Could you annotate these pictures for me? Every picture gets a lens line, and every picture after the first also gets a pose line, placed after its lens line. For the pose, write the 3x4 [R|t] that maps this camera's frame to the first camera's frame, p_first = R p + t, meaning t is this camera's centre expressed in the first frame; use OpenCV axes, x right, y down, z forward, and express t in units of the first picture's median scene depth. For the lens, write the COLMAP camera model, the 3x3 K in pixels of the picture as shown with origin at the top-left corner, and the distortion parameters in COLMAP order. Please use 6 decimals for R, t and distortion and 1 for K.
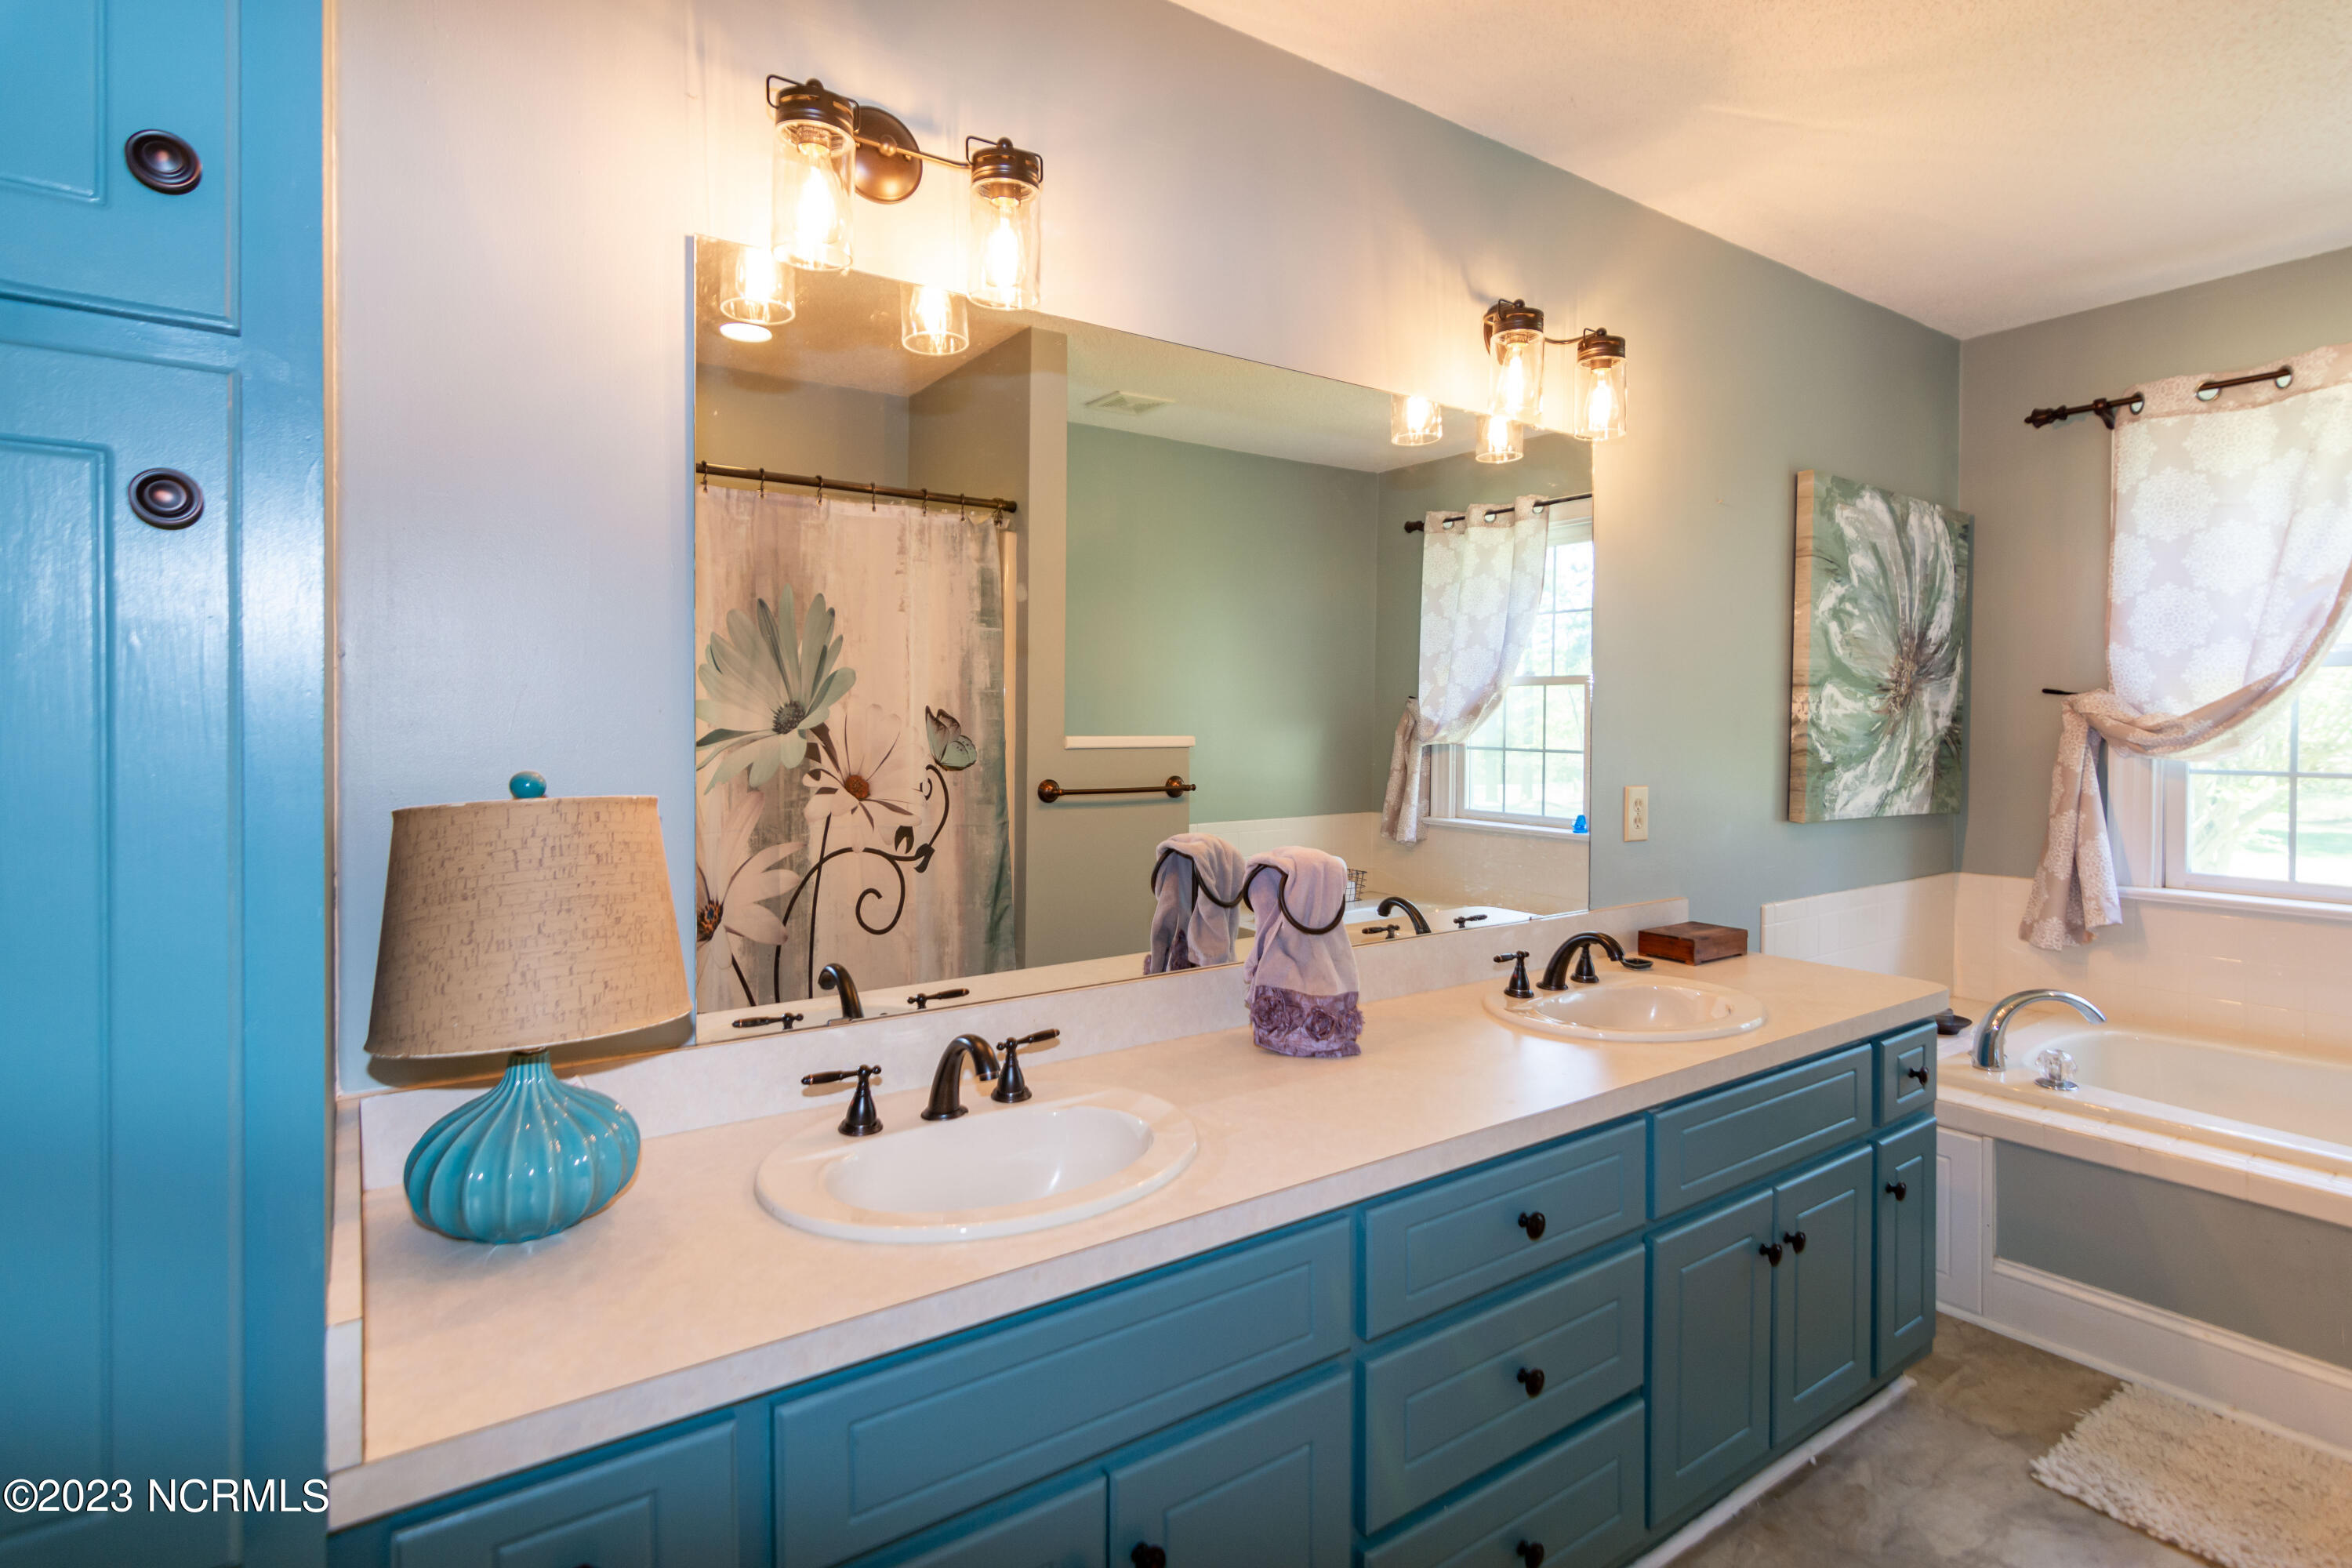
lens RADIAL K [[1177.0, 0, 1186.2], [0, 1177.0, 777.2], [0, 0, 1]] dist [0.003192, 0.002405]
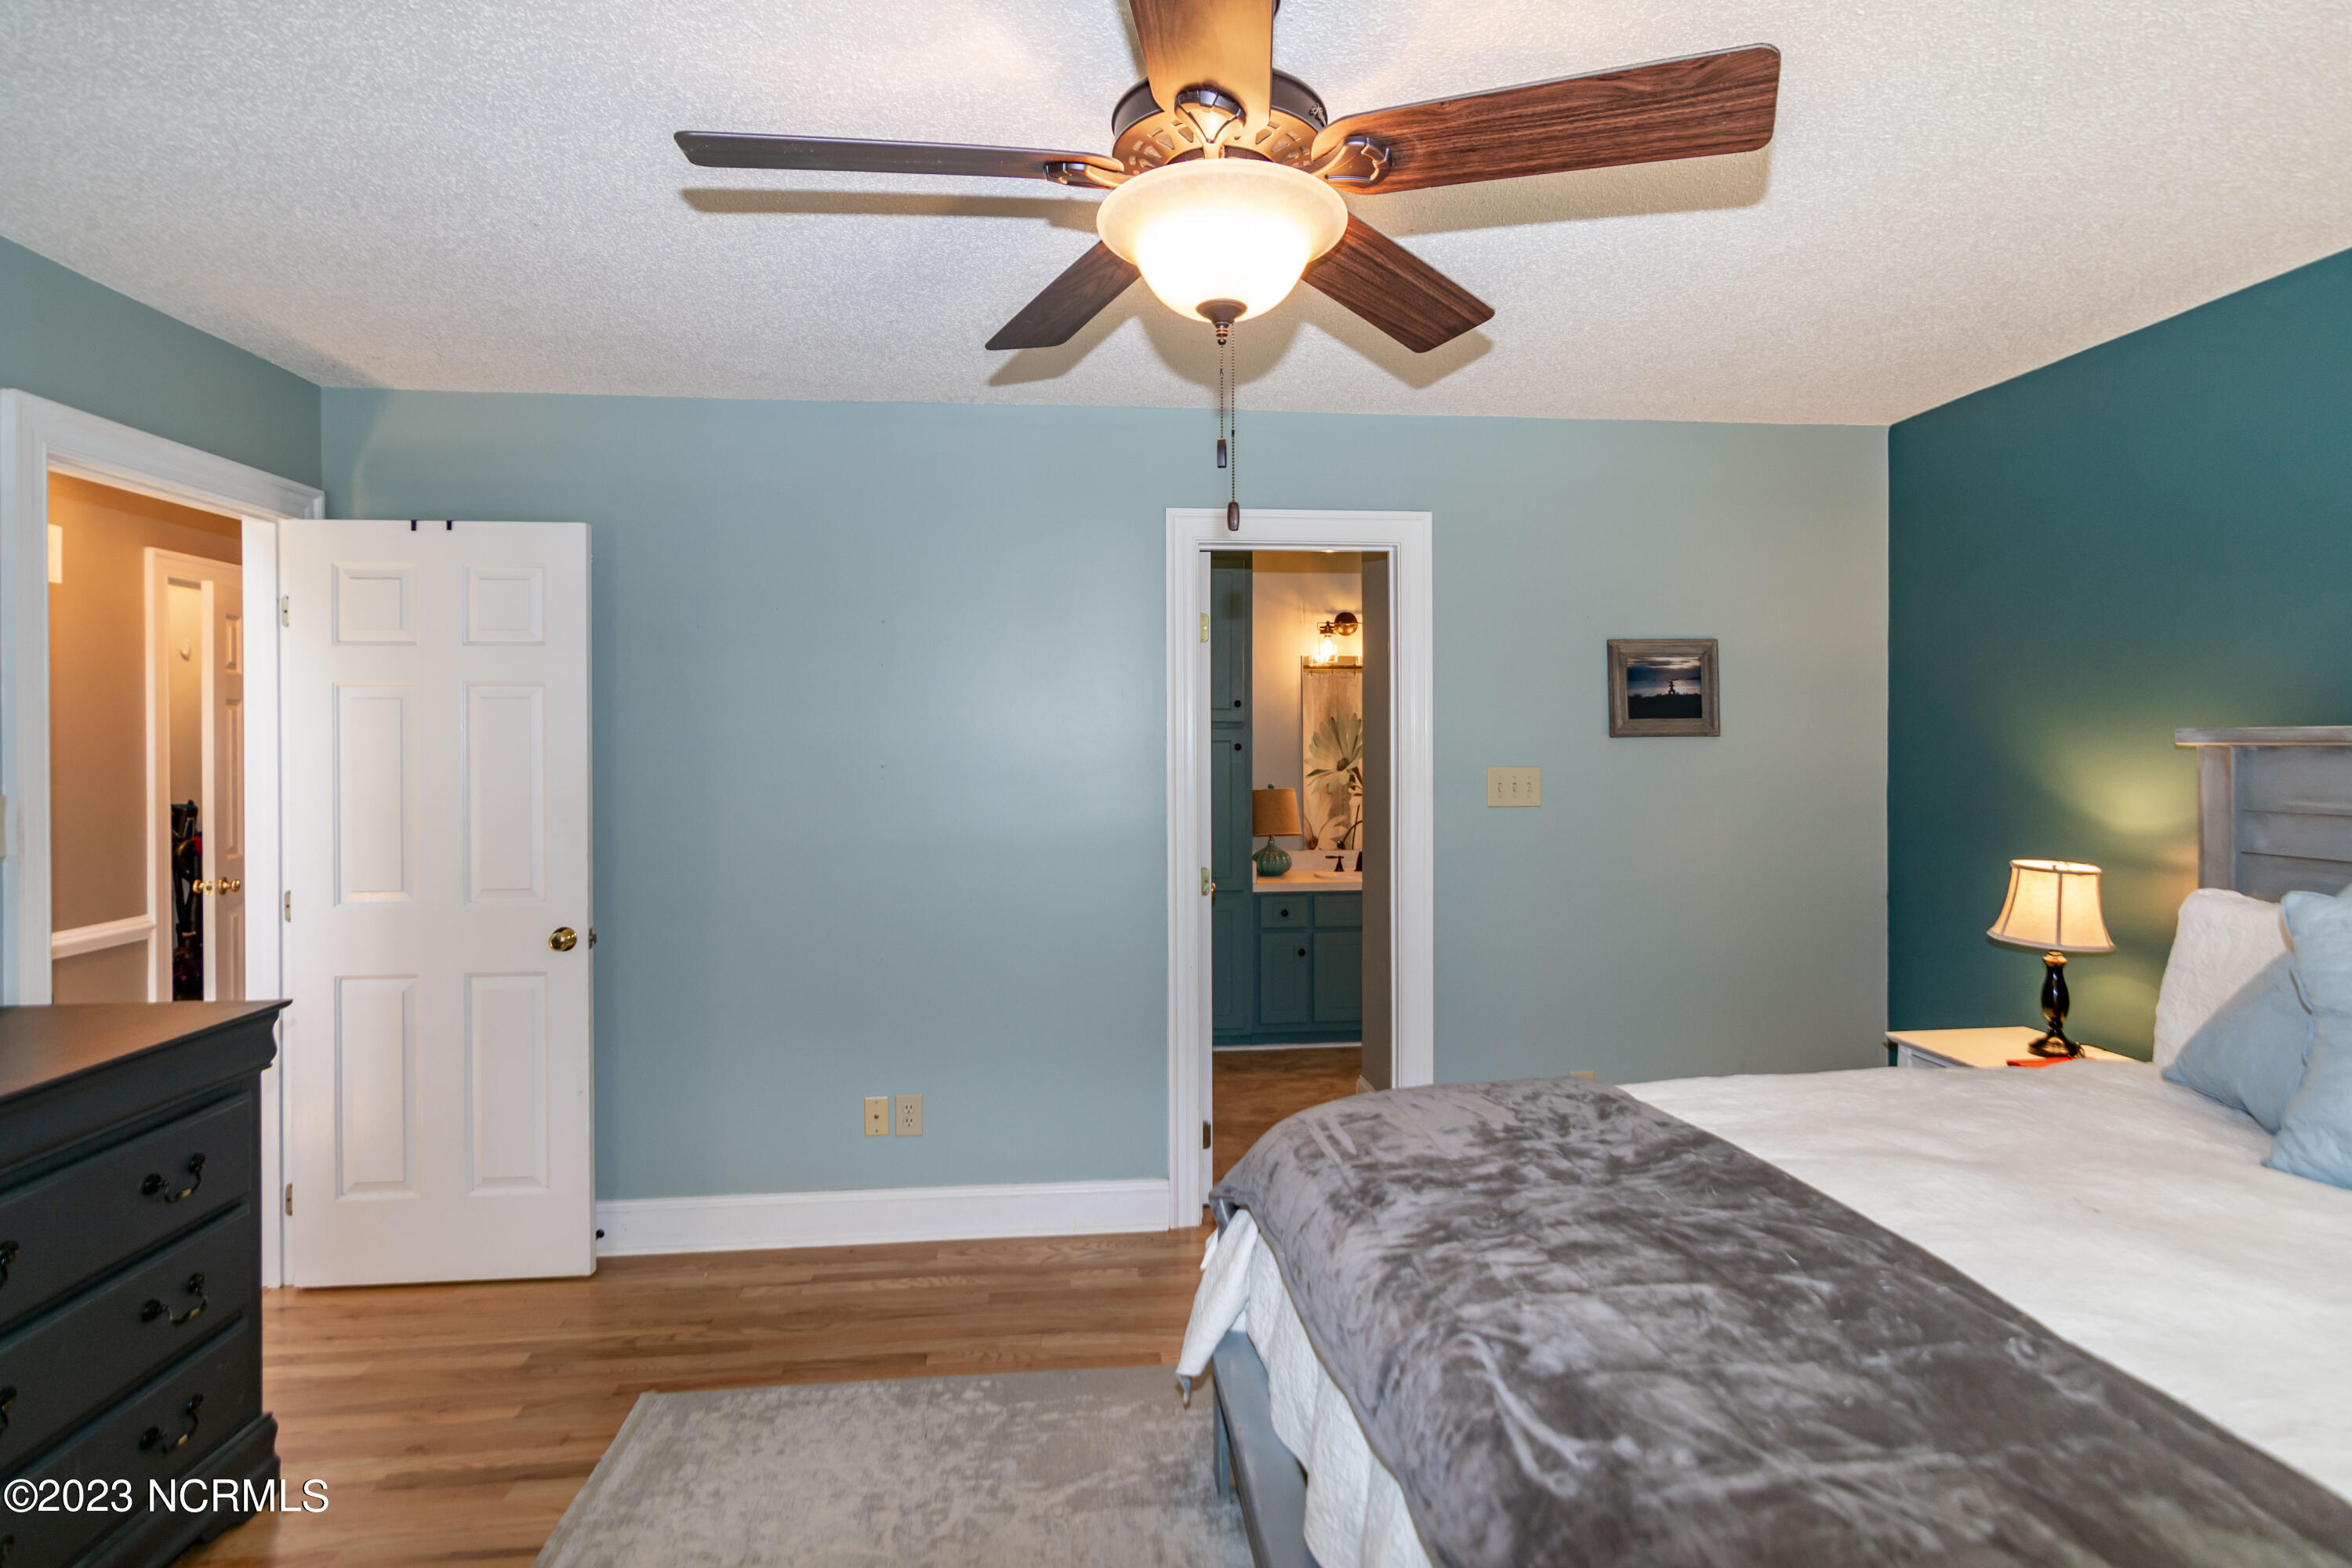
lens RADIAL K [[1177.0, 0, 1181.7], [0, 1177.0, 780.6], [0, 0, 1]] dist [0.003192, 0.002405]
pose [[0.873922, -0.002741, -0.486059, 0.566216], [0.002414, 0.999996, -0.001299, -0.014761], [0.486061, -0.000039, 0.873925, -1.319775]]
